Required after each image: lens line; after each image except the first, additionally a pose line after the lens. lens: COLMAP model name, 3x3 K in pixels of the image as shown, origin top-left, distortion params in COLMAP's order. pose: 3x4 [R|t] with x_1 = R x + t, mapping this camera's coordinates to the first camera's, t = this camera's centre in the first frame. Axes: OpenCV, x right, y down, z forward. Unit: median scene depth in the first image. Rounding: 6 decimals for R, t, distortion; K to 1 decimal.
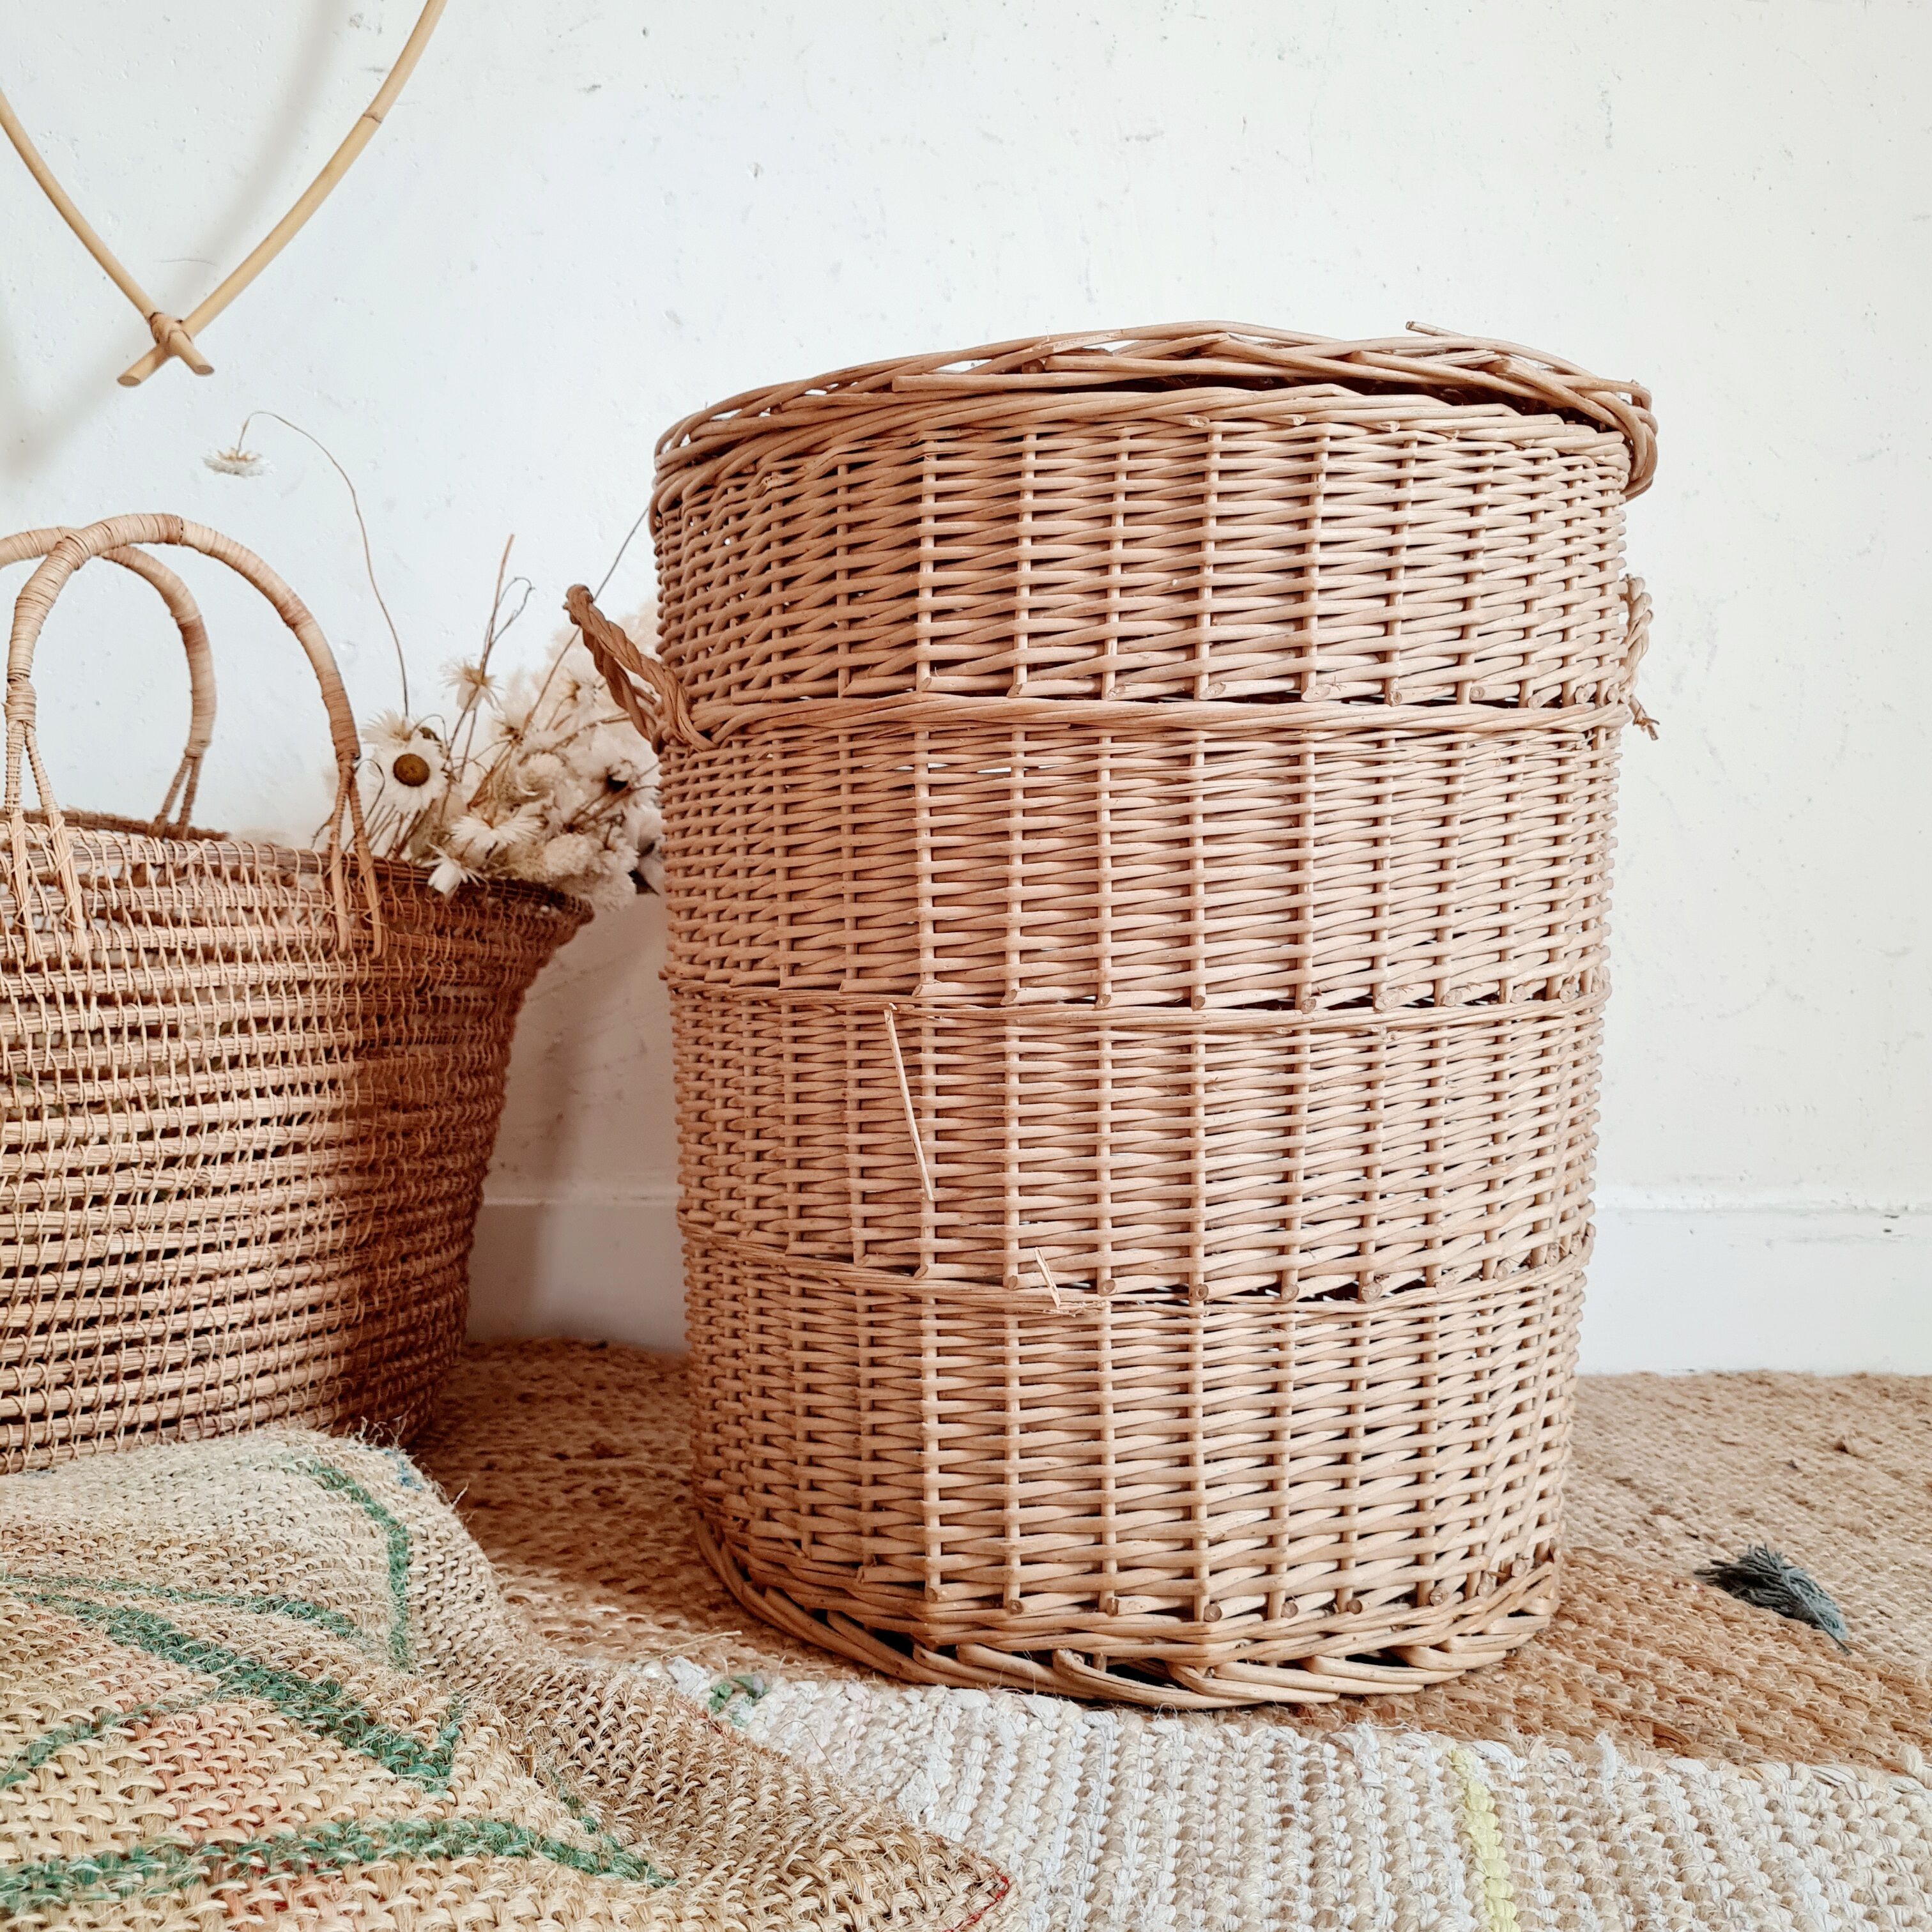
lens RADIAL K [[1971.2, 0, 936.7], [0, 1971.2, 945.7], [0, 0, 1]] dist [0.022331, 0.000000]
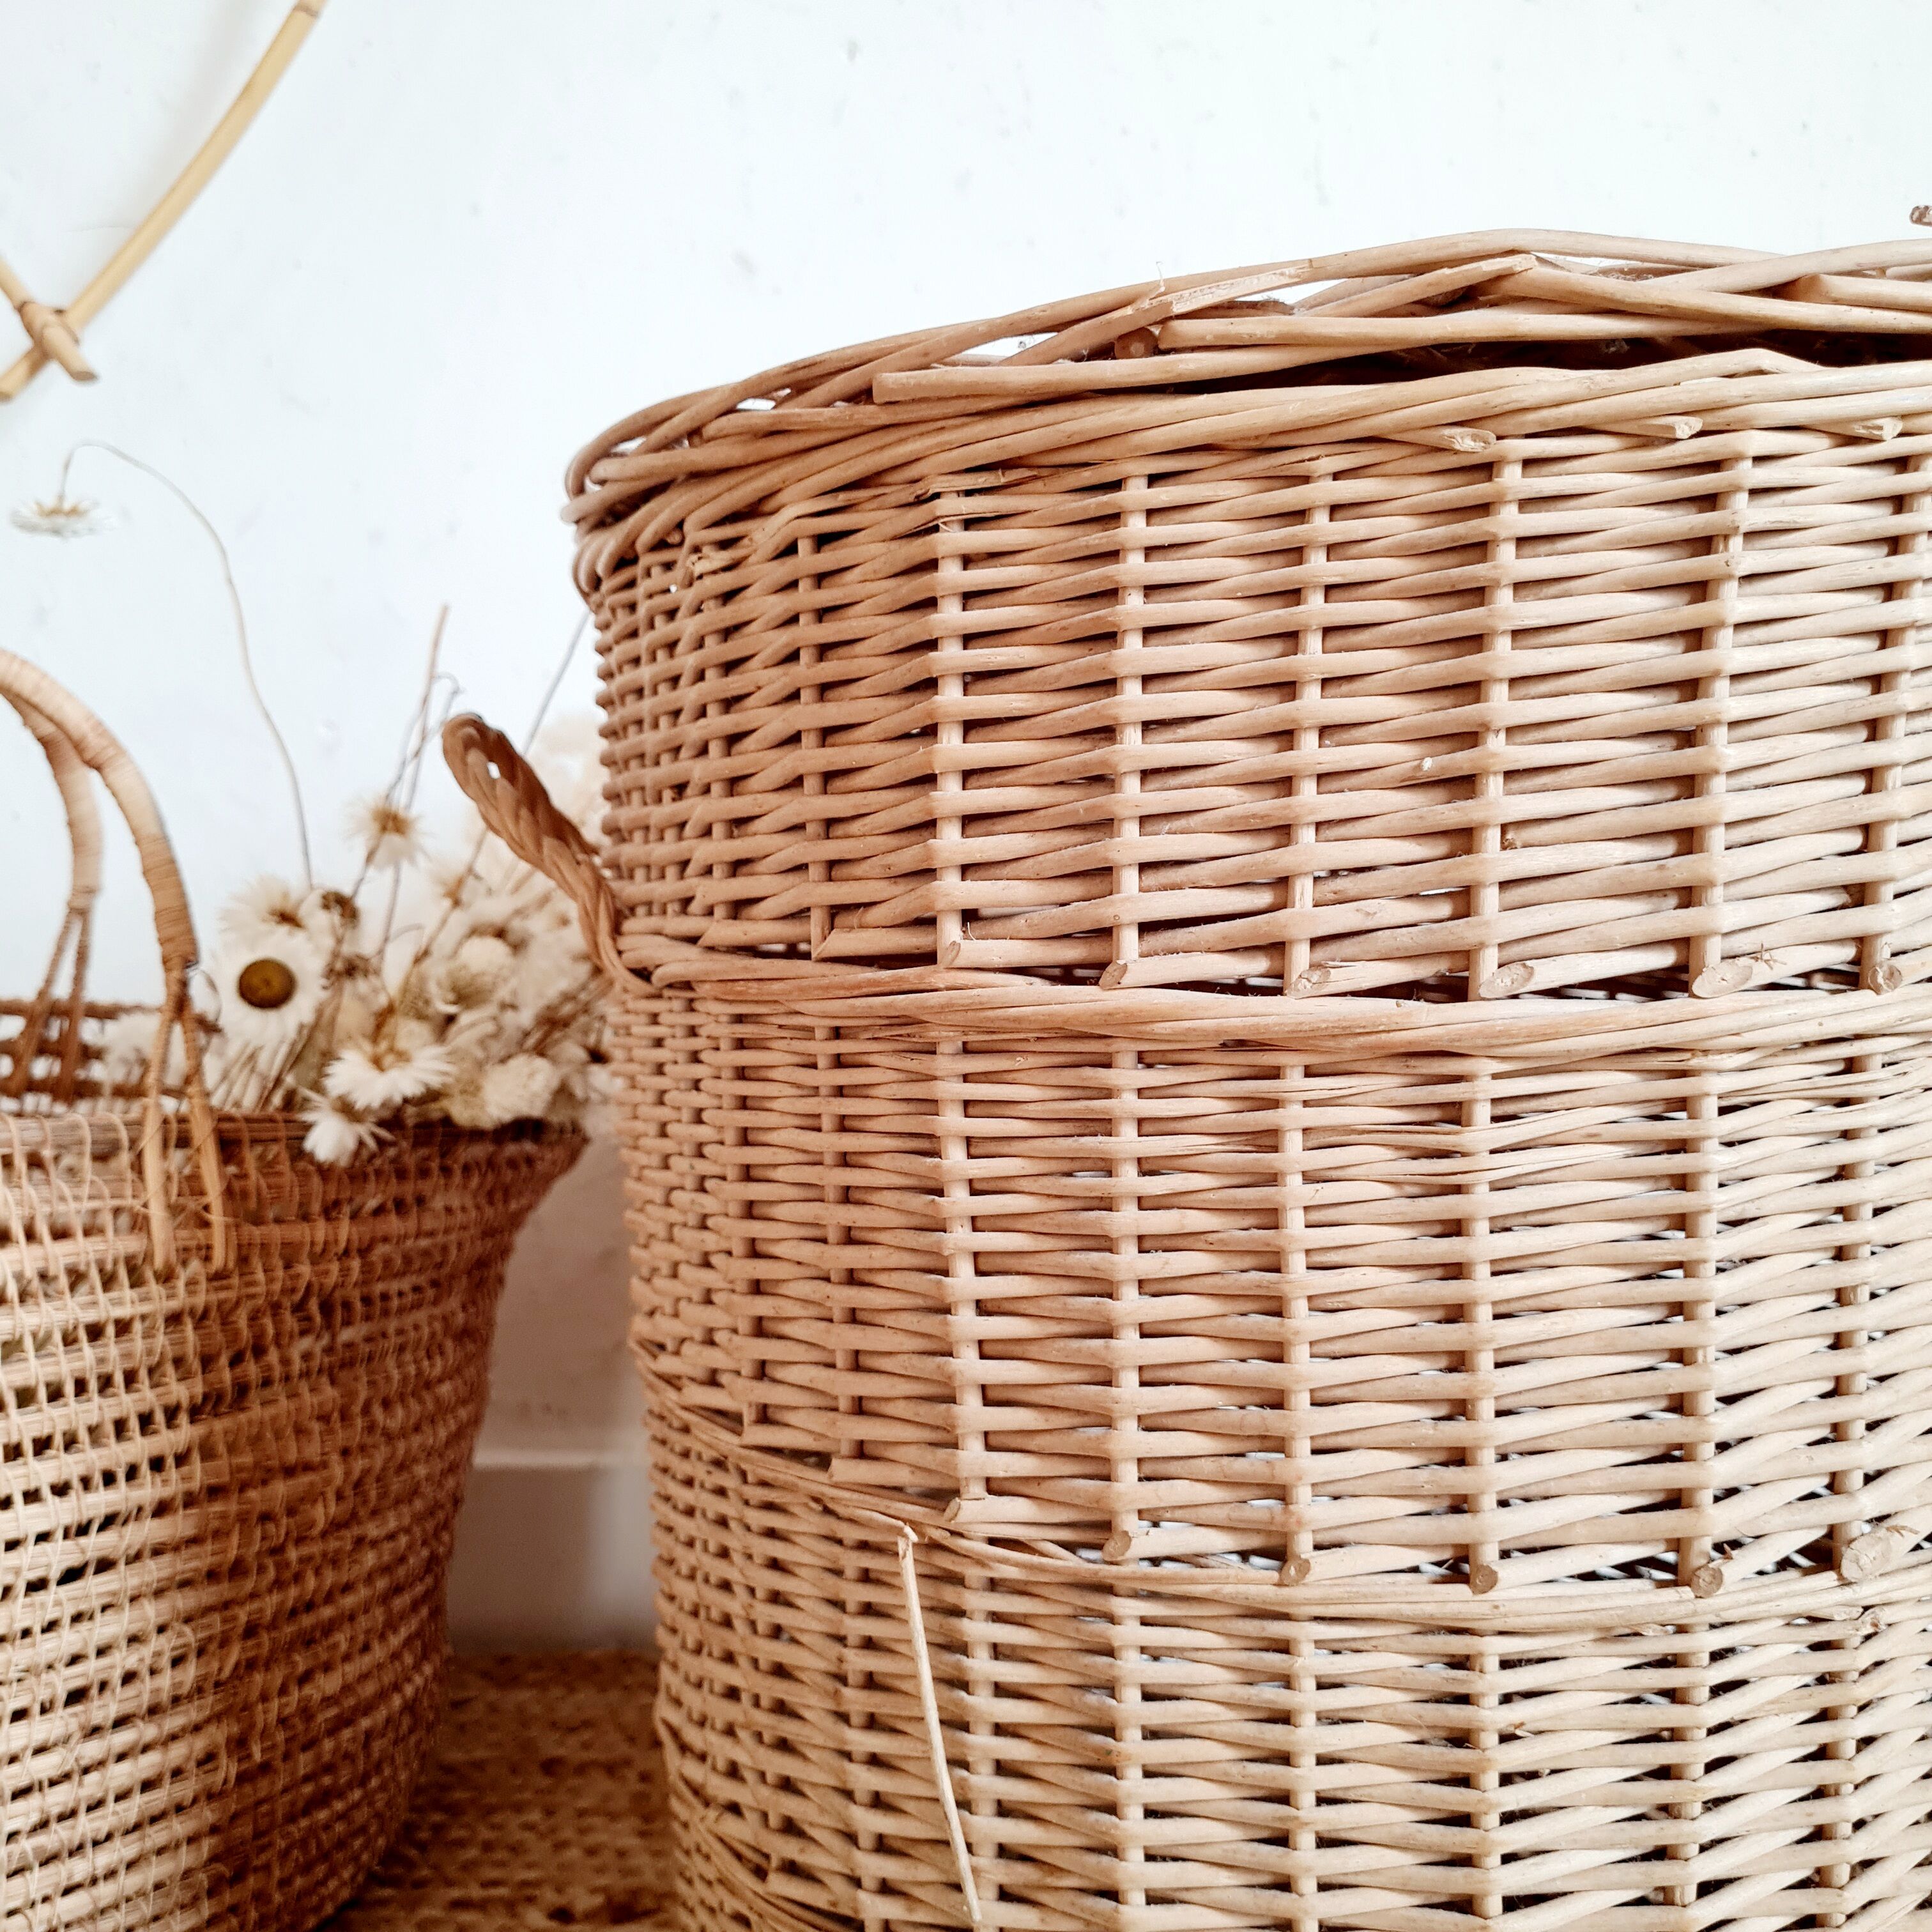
lens RADIAL K [[1971.2, 0, 962.4], [0, 1971.2, 949.7], [0, 0, 1]] dist [0.022331, 0.000000]
pose [[0.991535, -0.014426, -0.129035, 0.064405], [0.019326, 0.999136, 0.036801, -0.150115], [0.128393, -0.038983, 0.990957, 0.464012]]
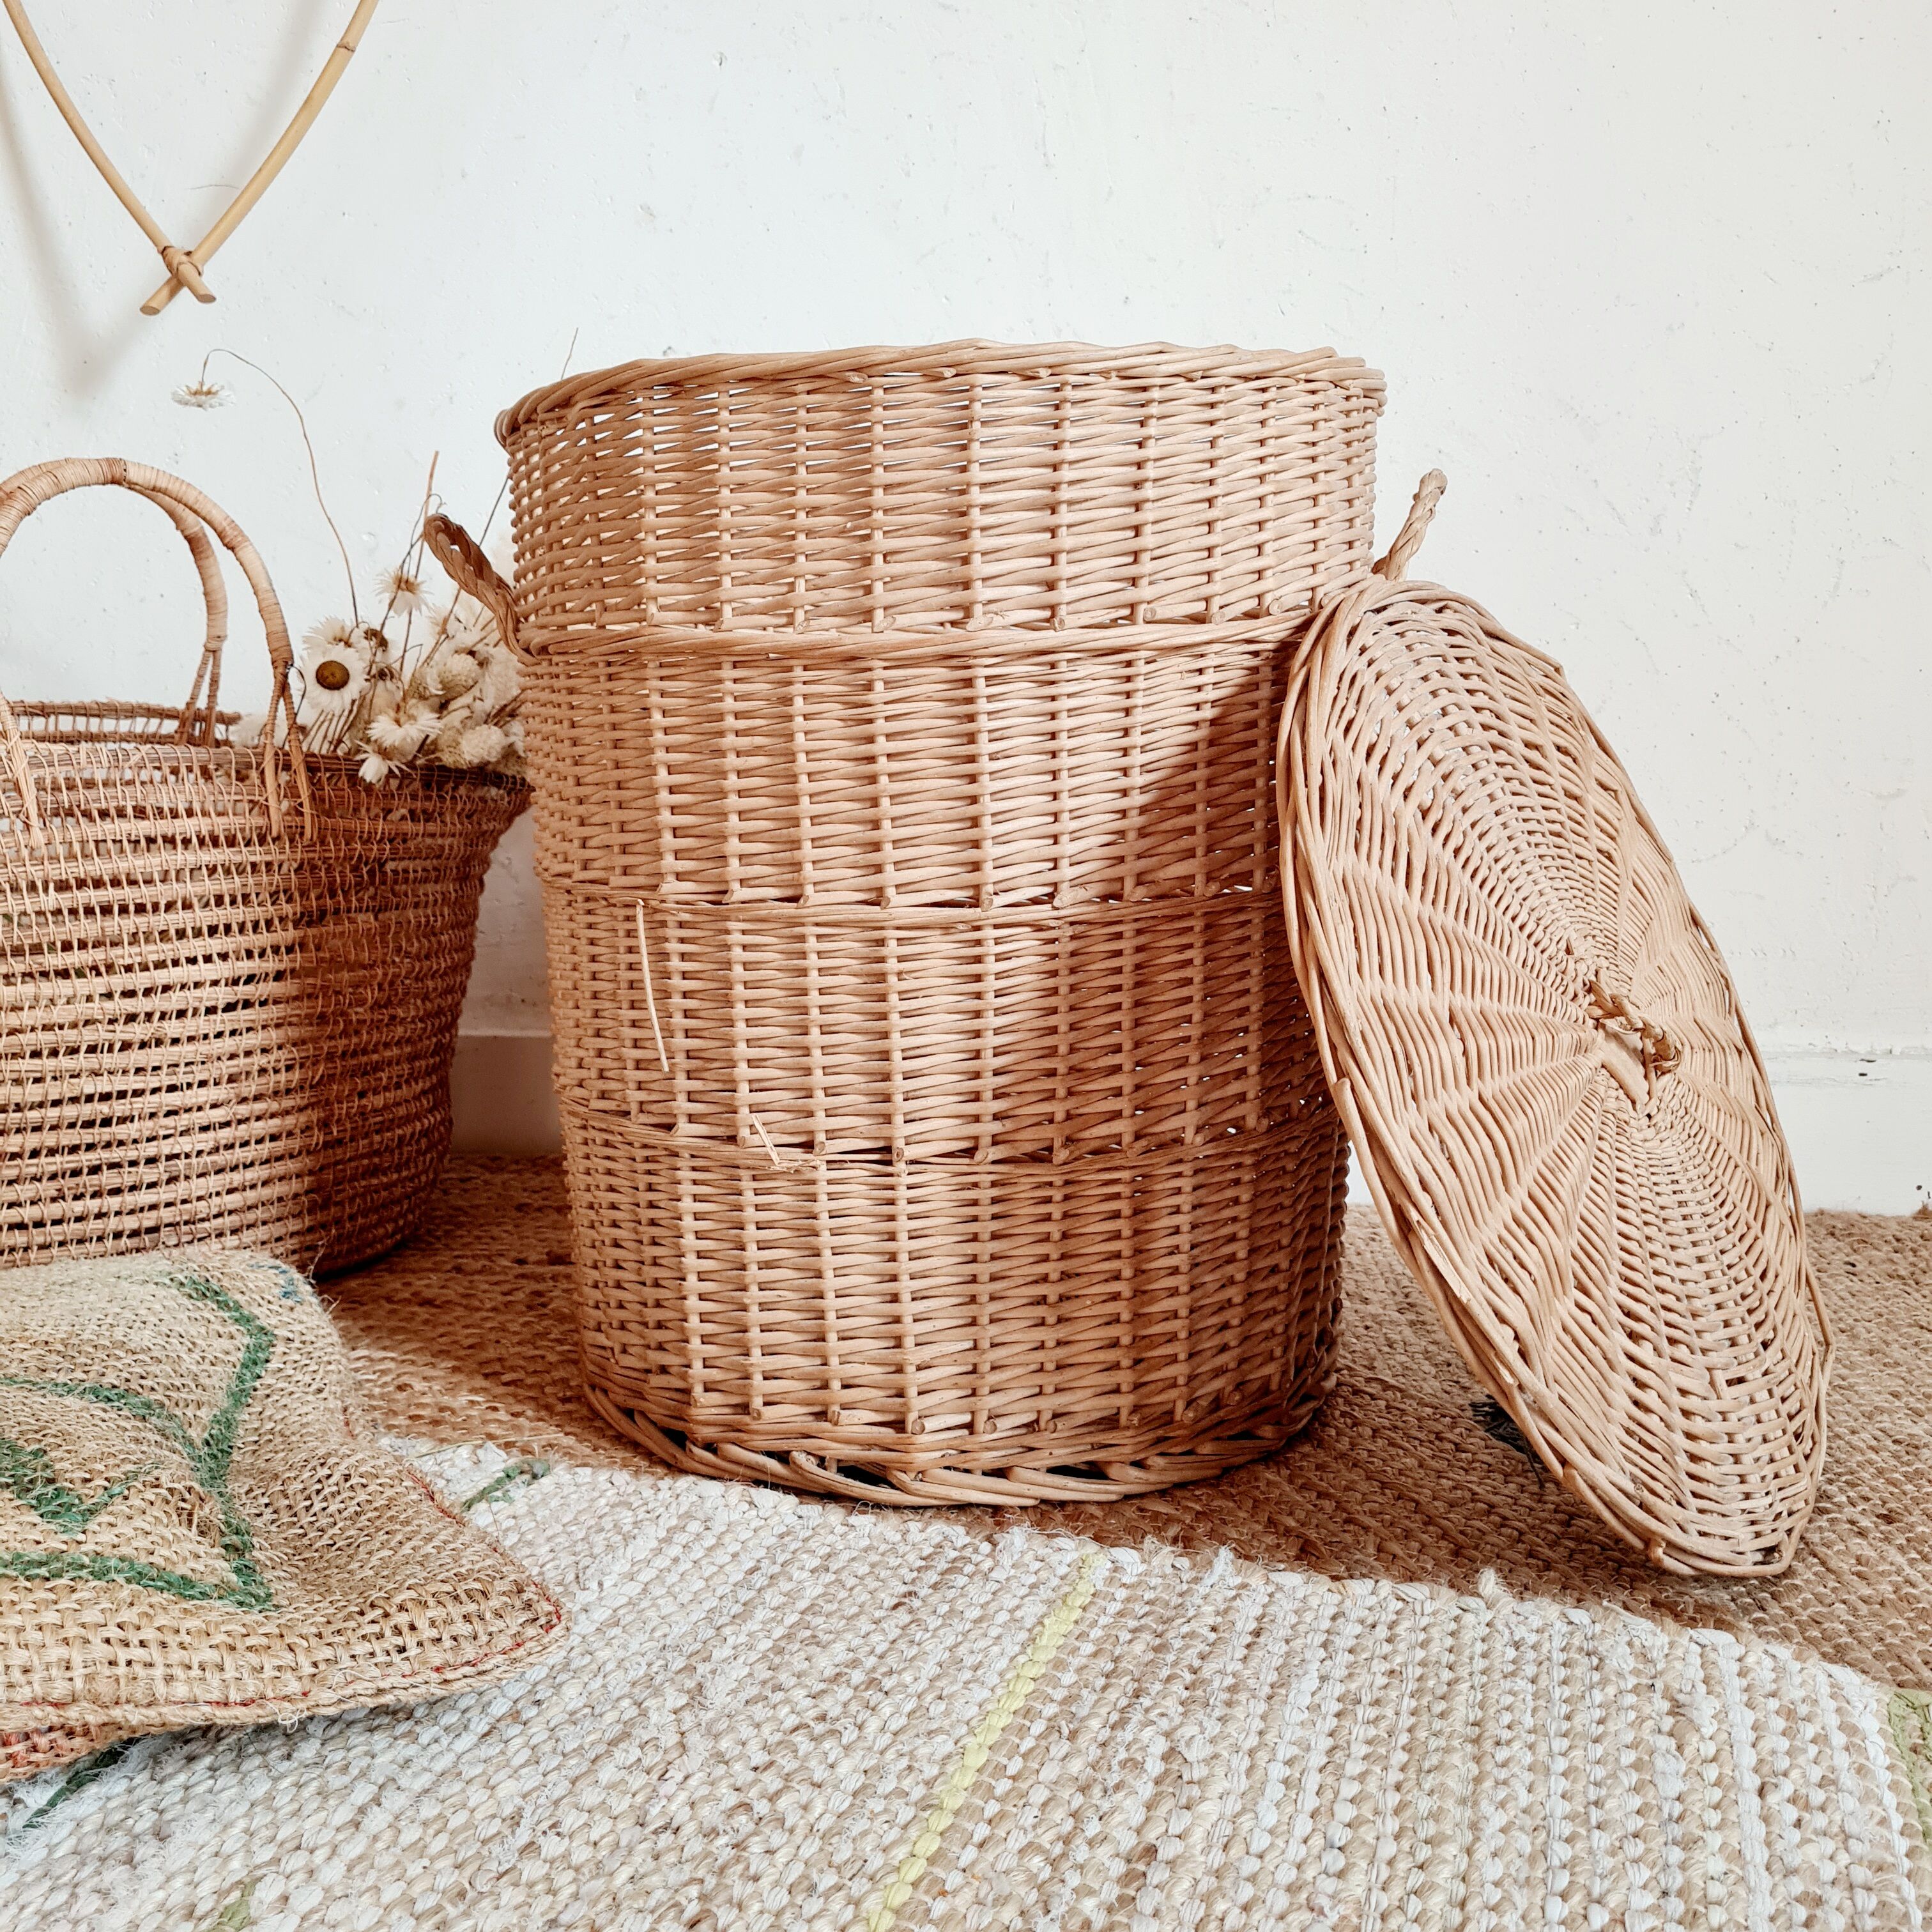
lens RADIAL K [[1971.2, 0, 934.2], [0, 1971.2, 938.1], [0, 0, 1]] dist [0.022331, 0.000000]
pose [[0.985501, 0.003779, -0.169627, 0.337691], [0.014369, 0.994301, 0.105632, -0.066662], [0.169060, -0.106538, 0.979831, -0.094719]]
